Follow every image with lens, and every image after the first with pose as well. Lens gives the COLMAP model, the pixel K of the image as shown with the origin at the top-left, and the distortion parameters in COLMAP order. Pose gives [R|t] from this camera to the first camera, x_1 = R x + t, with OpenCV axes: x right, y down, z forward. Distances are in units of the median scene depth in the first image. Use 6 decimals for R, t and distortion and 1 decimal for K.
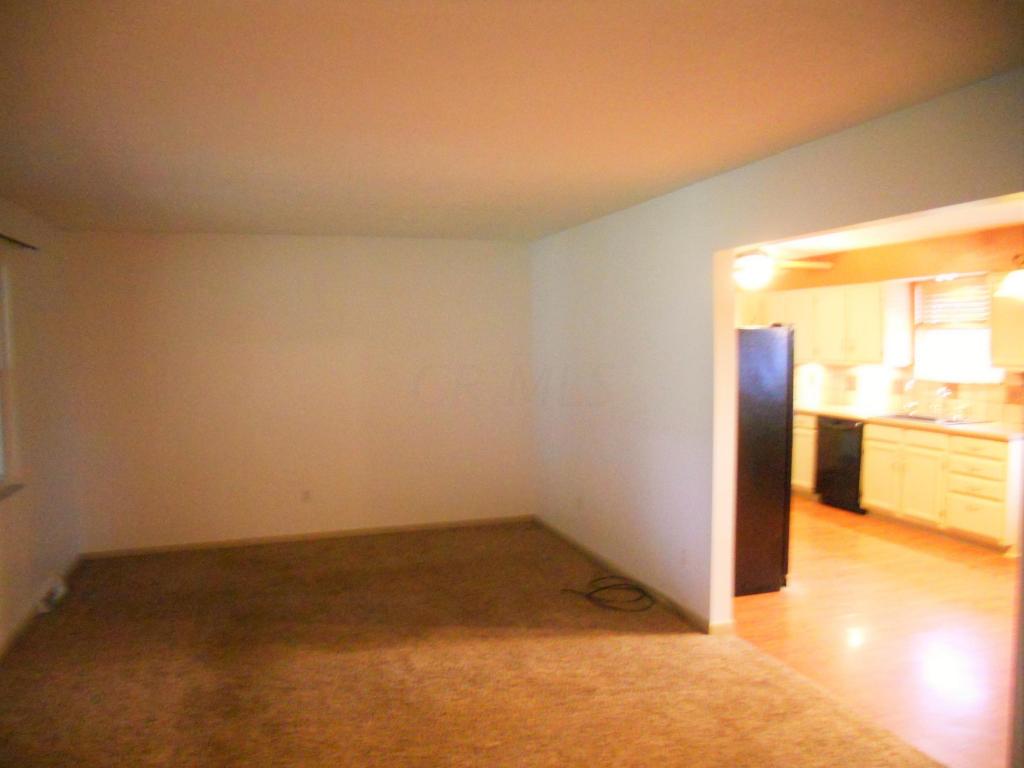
lens RADIAL K [[768.5, 0, 514.5], [0, 768.5, 394.0], [0, 0, 1]] dist [-0.066044, 0.004627]
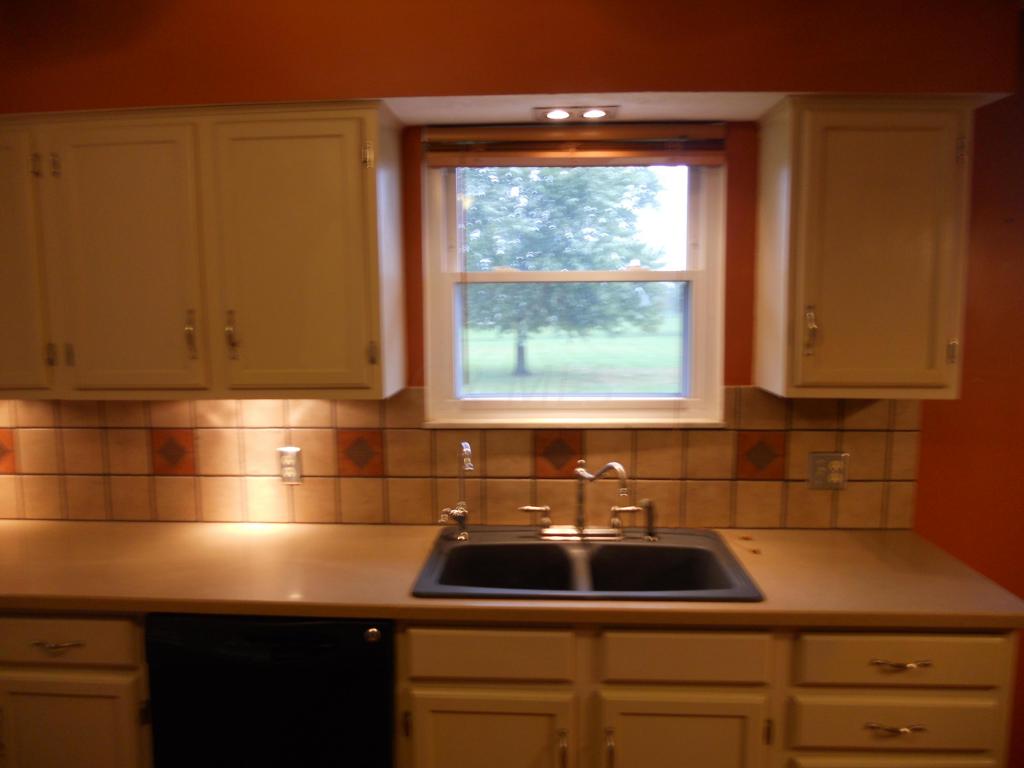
lens RADIAL K [[724.9, 0, 514.7], [0, 724.9, 399.7], [0, 0, 1]] dist [-0.024516, 0.000128]
pose [[0.364546, -0.092343, 0.926595, 0.249241], [0.067920, 0.995057, 0.072445, -0.055116], [-0.928705, 0.036525, 0.369016, 0.865493]]
